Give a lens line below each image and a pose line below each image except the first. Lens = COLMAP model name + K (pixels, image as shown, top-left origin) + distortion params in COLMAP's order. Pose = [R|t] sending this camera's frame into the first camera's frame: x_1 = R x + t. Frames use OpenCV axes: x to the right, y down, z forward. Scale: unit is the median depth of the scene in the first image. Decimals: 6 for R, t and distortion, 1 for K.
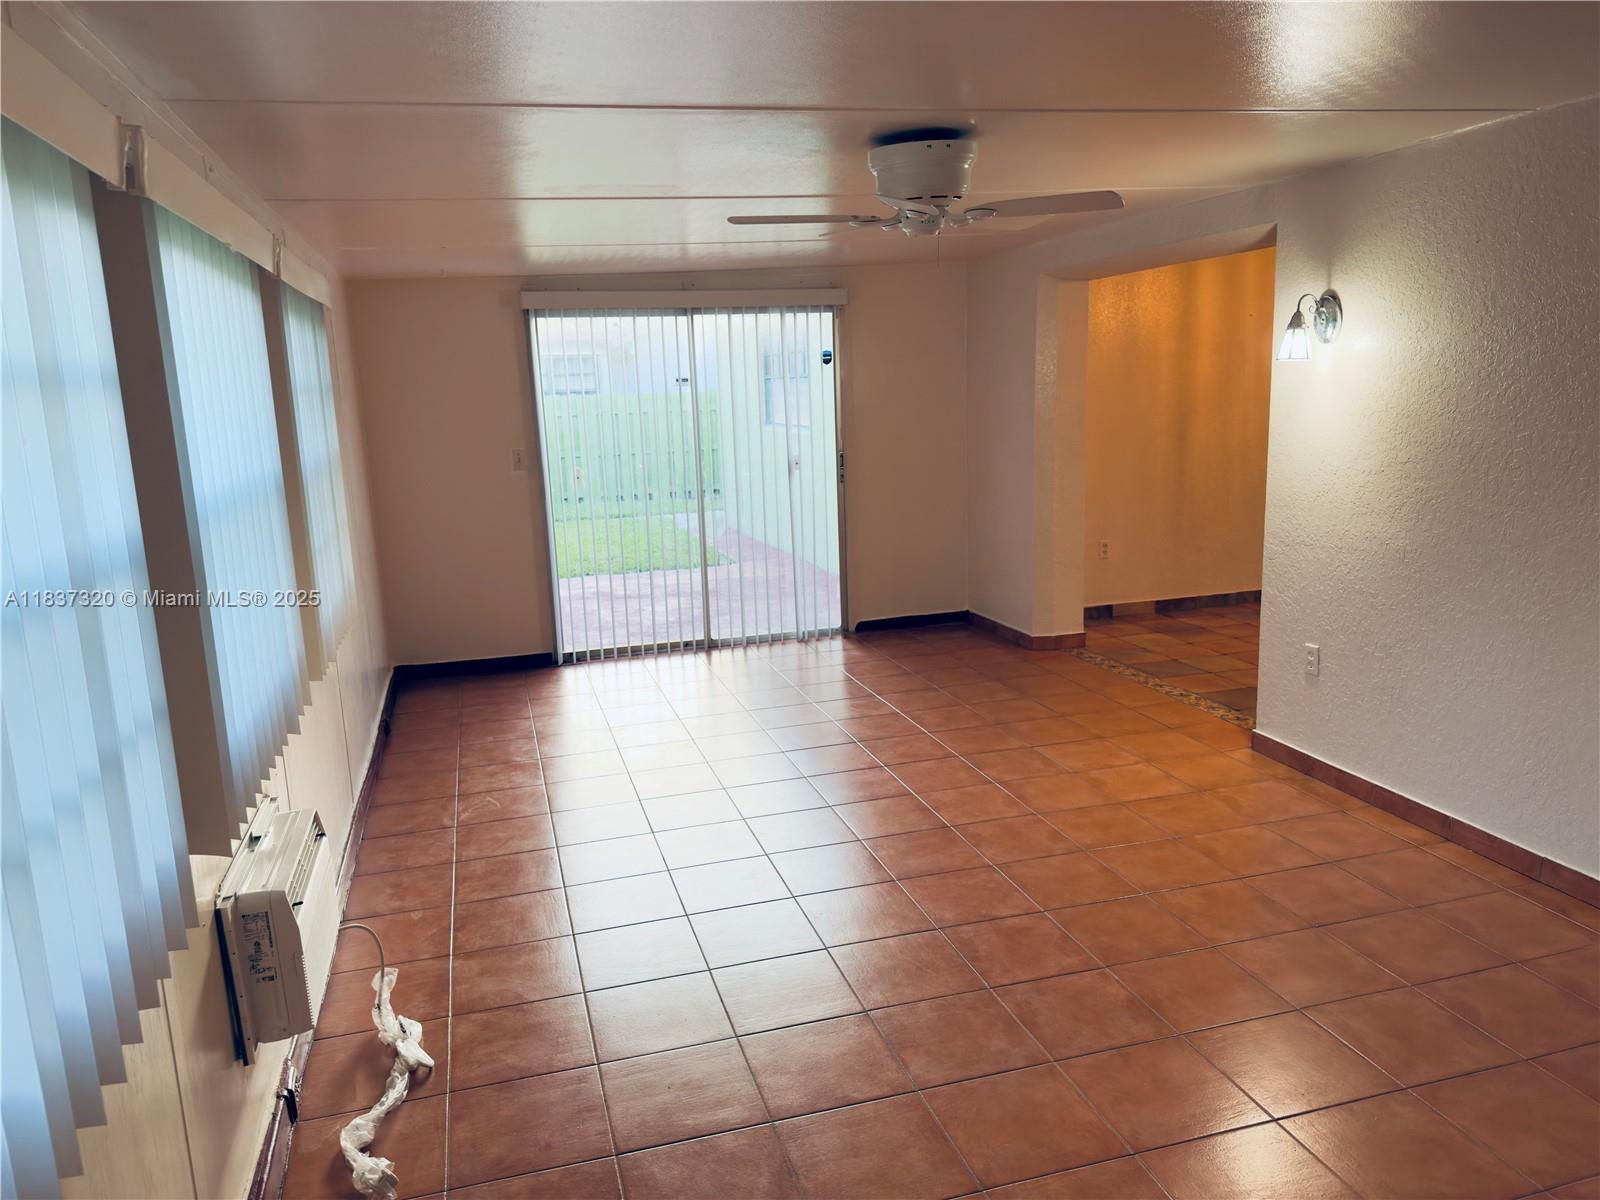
lens RADIAL K [[1131.5, 0, 796.6], [0, 1131.5, 601.1], [0, 0, 1]] dist [0.034729, -0.005721]
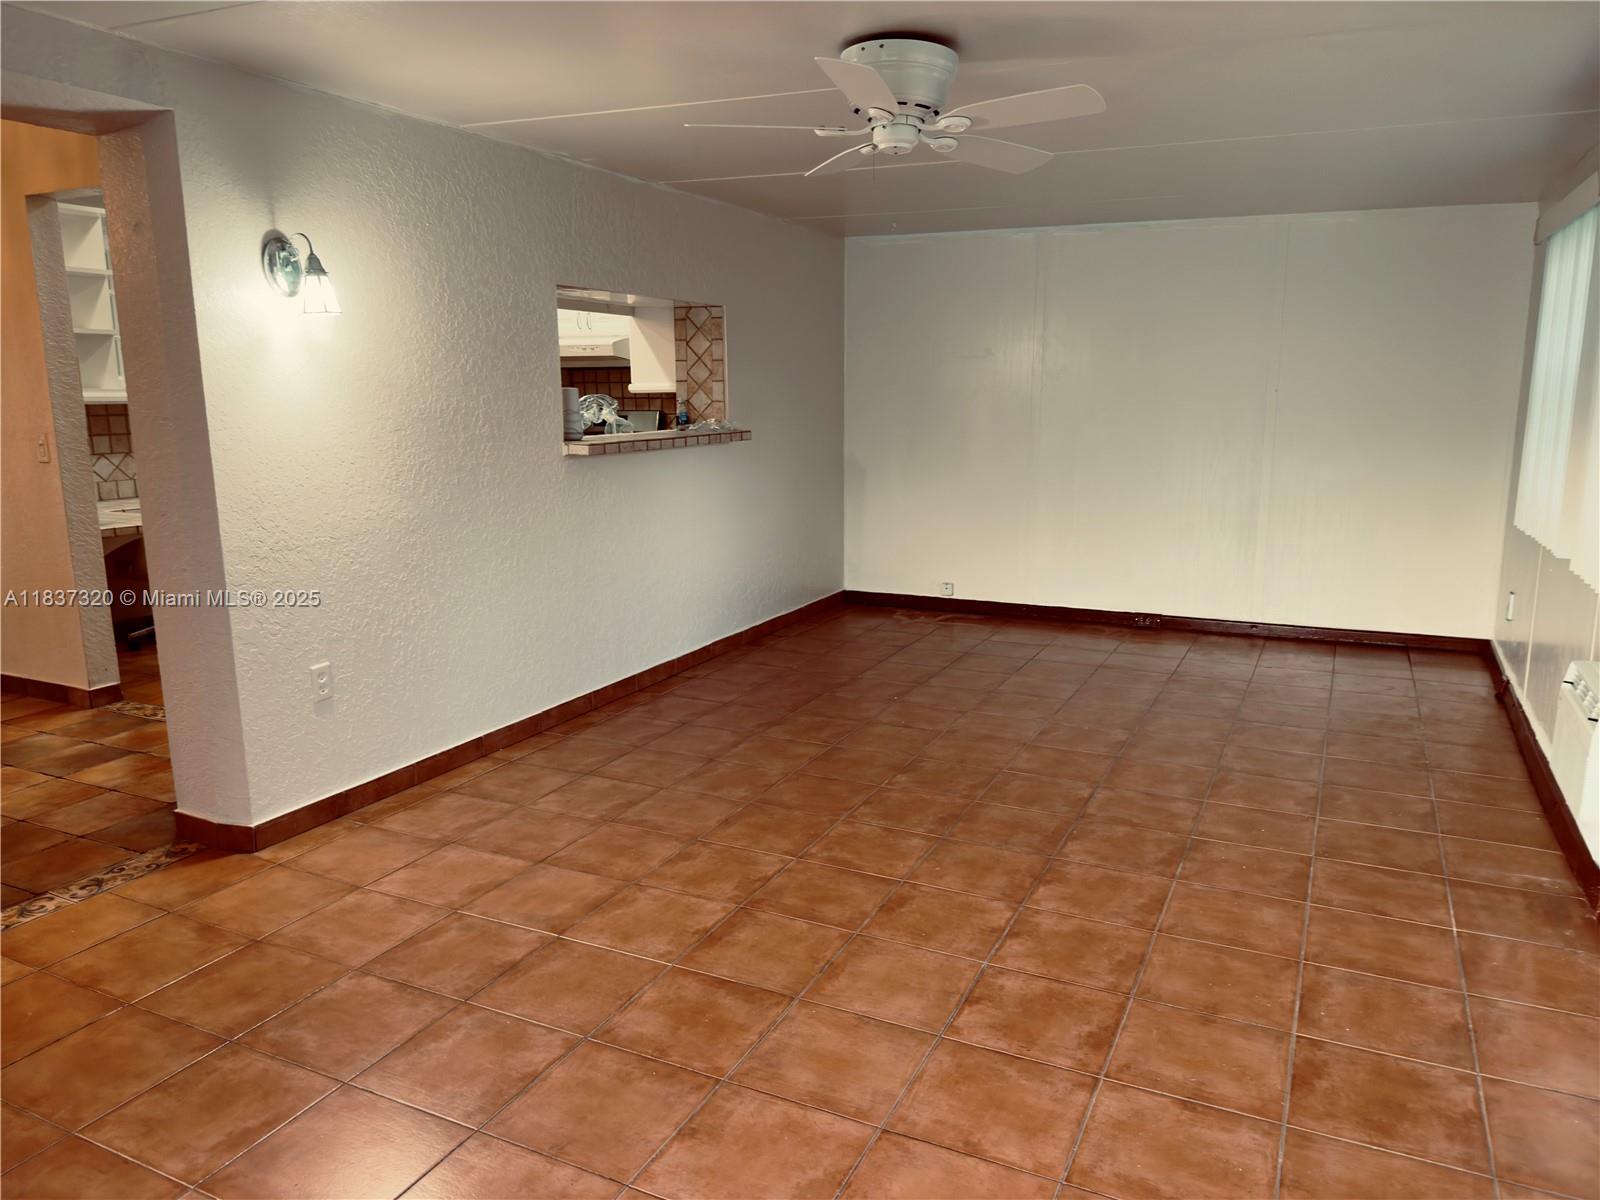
lens RADIAL K [[1131.5, 0, 784.0], [0, 1131.5, 601.1], [0, 0, 1]] dist [0.034729, -0.005721]
pose [[-0.739755, -0.076707, 0.668489, -0.363191], [0.166812, 0.941561, 0.292636, -0.200005], [-0.651871, 0.327991, -0.683729, 1.395461]]
